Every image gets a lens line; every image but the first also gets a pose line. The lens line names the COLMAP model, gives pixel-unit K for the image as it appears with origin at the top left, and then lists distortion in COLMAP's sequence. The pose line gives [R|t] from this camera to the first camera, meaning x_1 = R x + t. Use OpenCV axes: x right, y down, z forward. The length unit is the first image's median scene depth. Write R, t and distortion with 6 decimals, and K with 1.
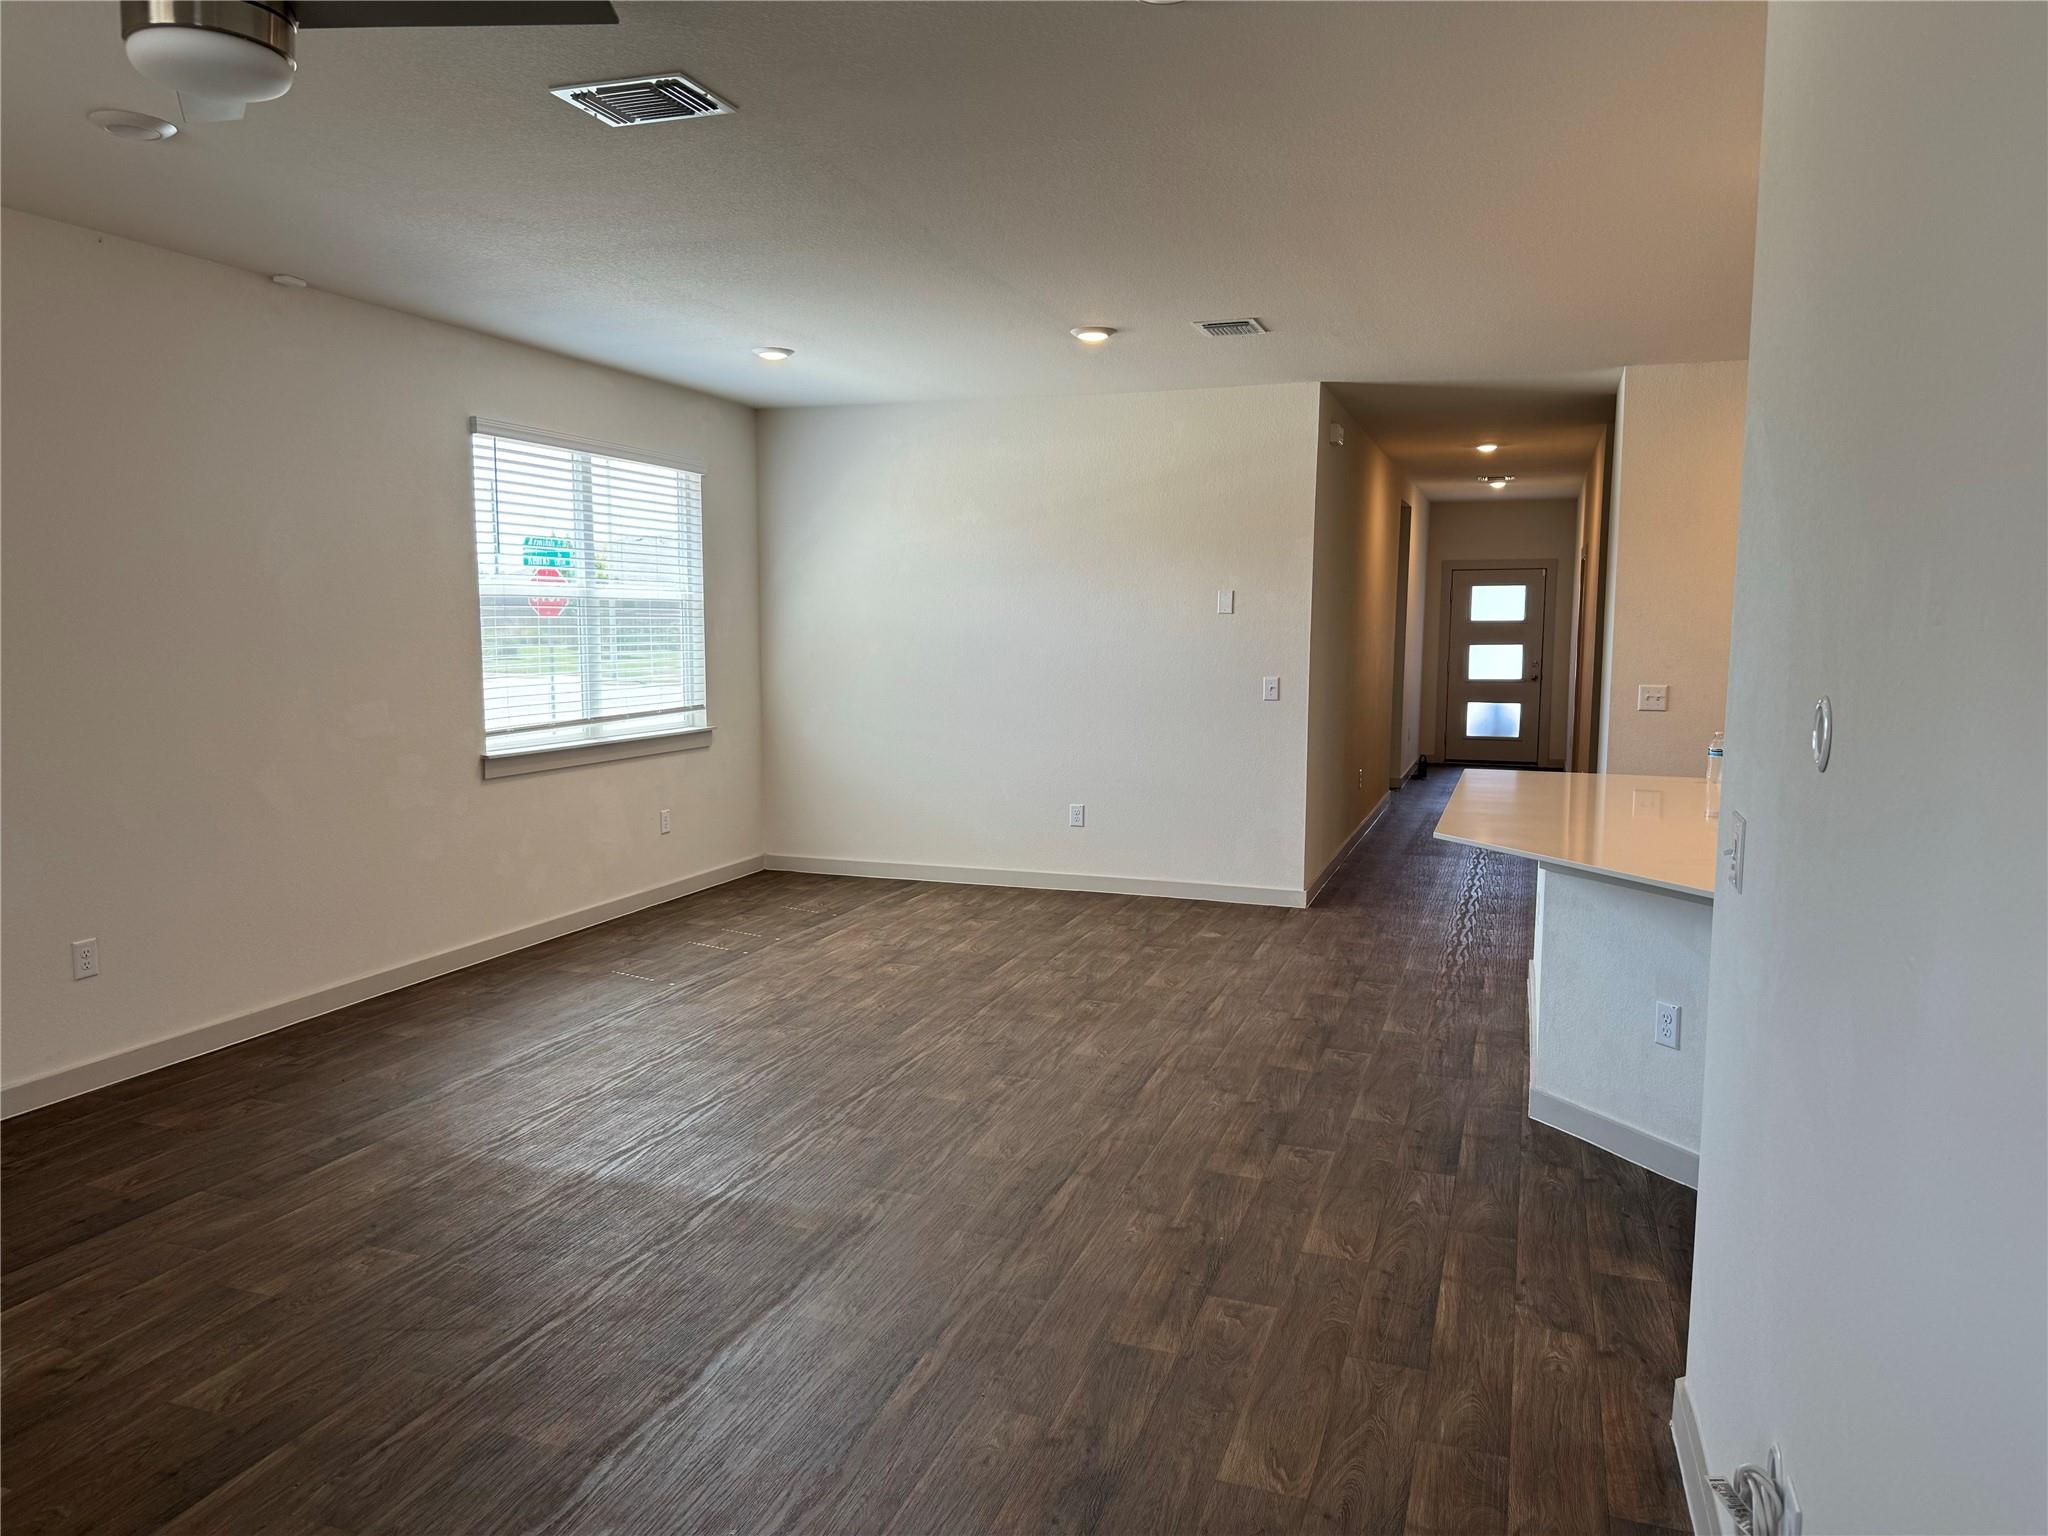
lens RADIAL K [[1417.0, 0, 1033.2], [0, 1417.0, 779.4], [0, 0, 1]] dist [-0.002868, -0.003912]
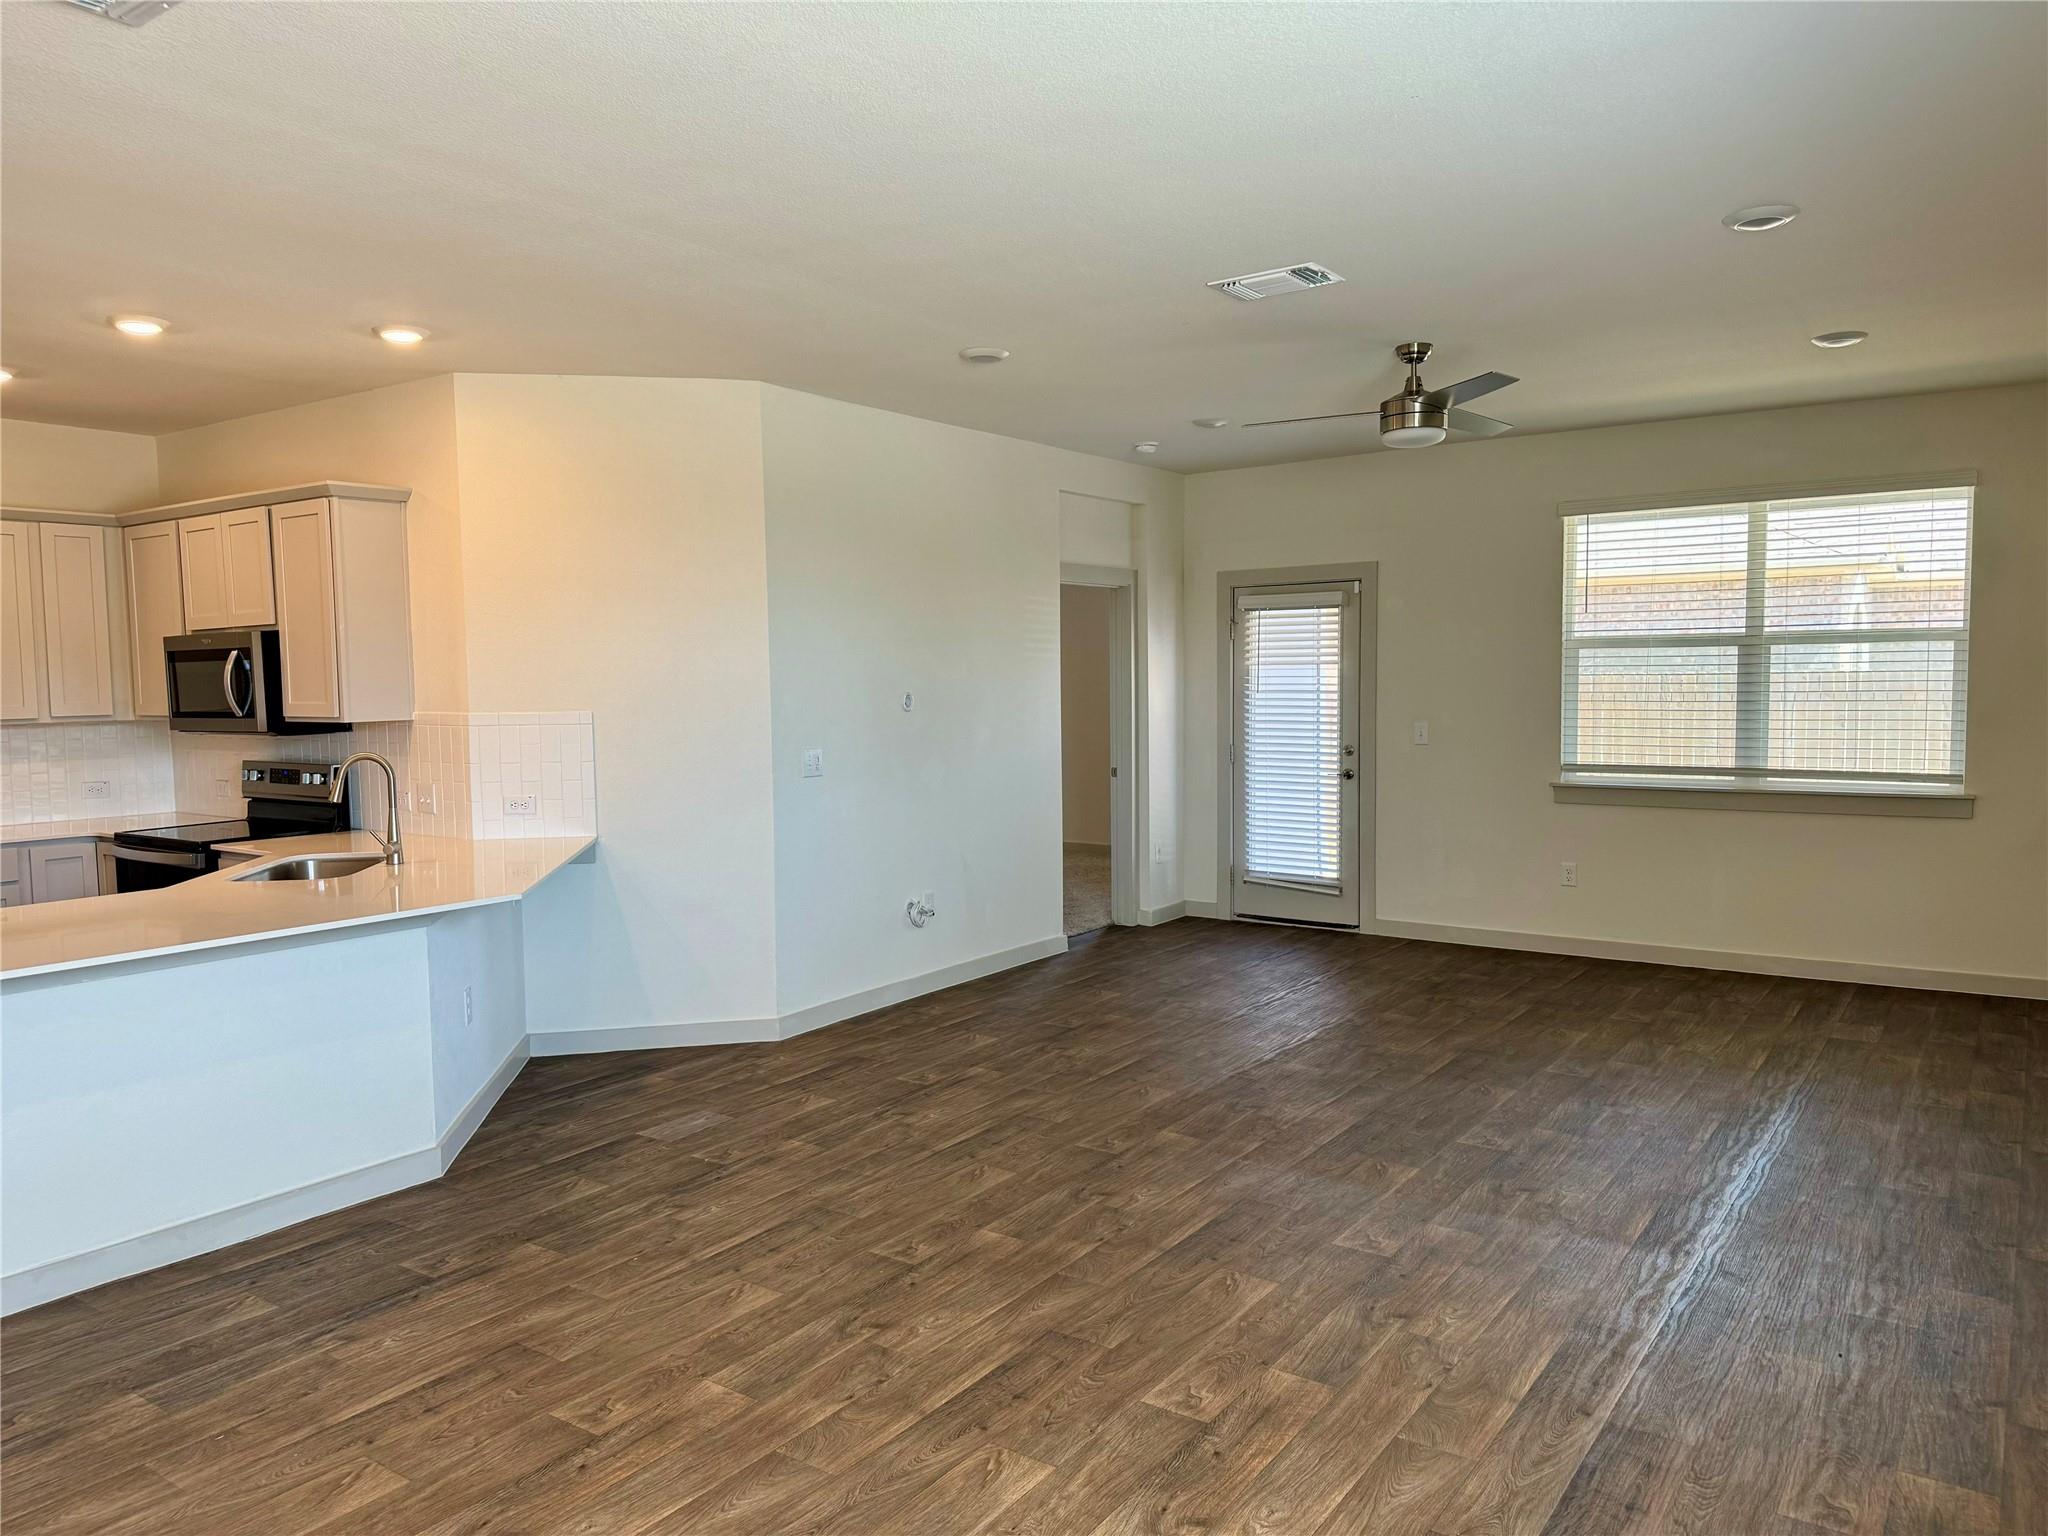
lens RADIAL K [[1417.0, 0, 1033.2], [0, 1417.0, 779.4], [0, 0, 1]] dist [-0.002868, -0.003912]
pose [[-0.962880, -0.016178, 0.269444, -0.303662], [0.035546, 0.981910, 0.185982, -0.199082], [-0.267578, 0.188656, -0.944887, 1.732065]]
